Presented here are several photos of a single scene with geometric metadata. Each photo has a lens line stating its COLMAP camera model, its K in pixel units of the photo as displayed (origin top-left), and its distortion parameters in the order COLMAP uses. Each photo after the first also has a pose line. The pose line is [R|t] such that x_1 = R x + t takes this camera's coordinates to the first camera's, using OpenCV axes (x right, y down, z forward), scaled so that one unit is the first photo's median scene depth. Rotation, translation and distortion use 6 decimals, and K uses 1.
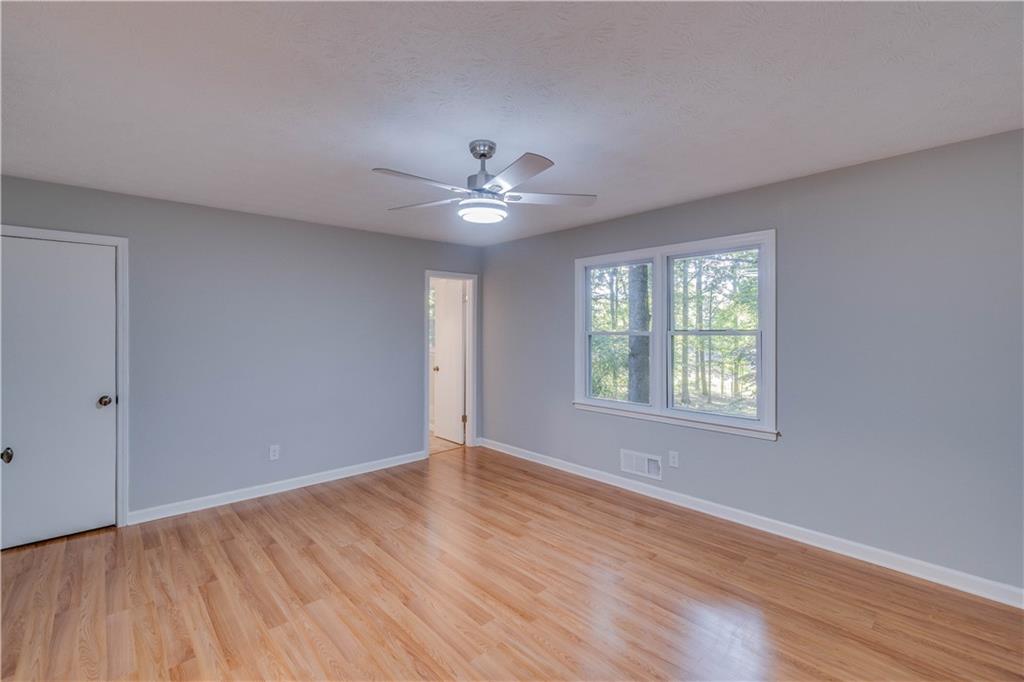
lens RADIAL K [[470.1, 0, 507.5], [0, 470.1, 326.2], [0, 0, 1]] dist [0.001072, 0.000141]
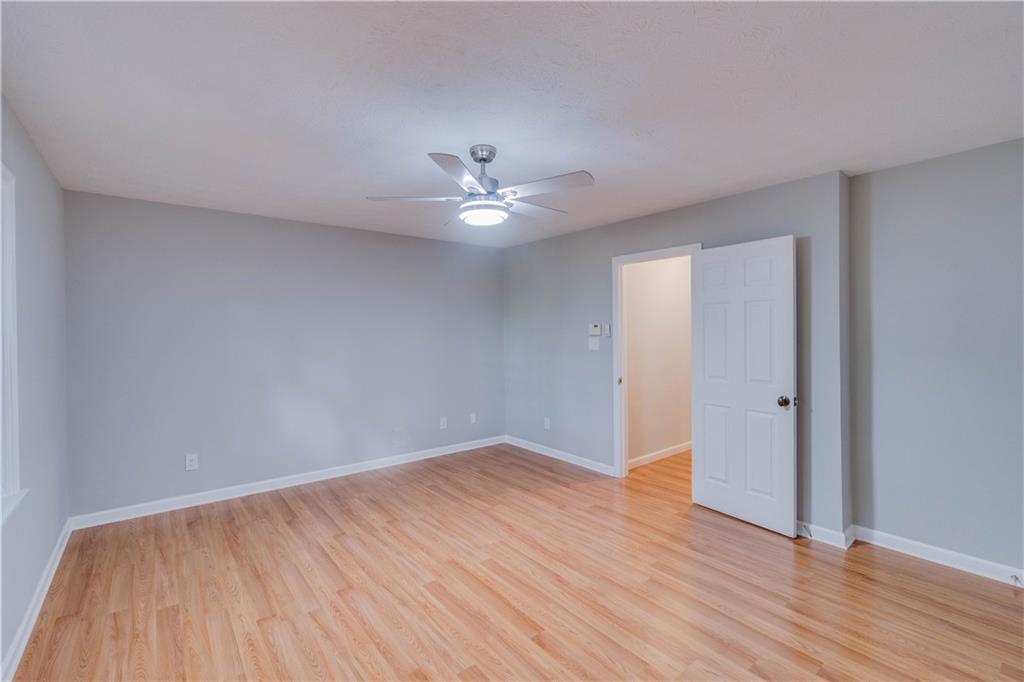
lens RADIAL K [[470.1, 0, 507.5], [0, 470.1, 326.2], [0, 0, 1]] dist [0.001072, 0.000141]
pose [[-0.997702, 0.009979, 0.067012, -0.171893], [0.009370, 0.999912, -0.009390, 0.017734], [-0.067100, -0.008740, -0.997708, 2.037199]]
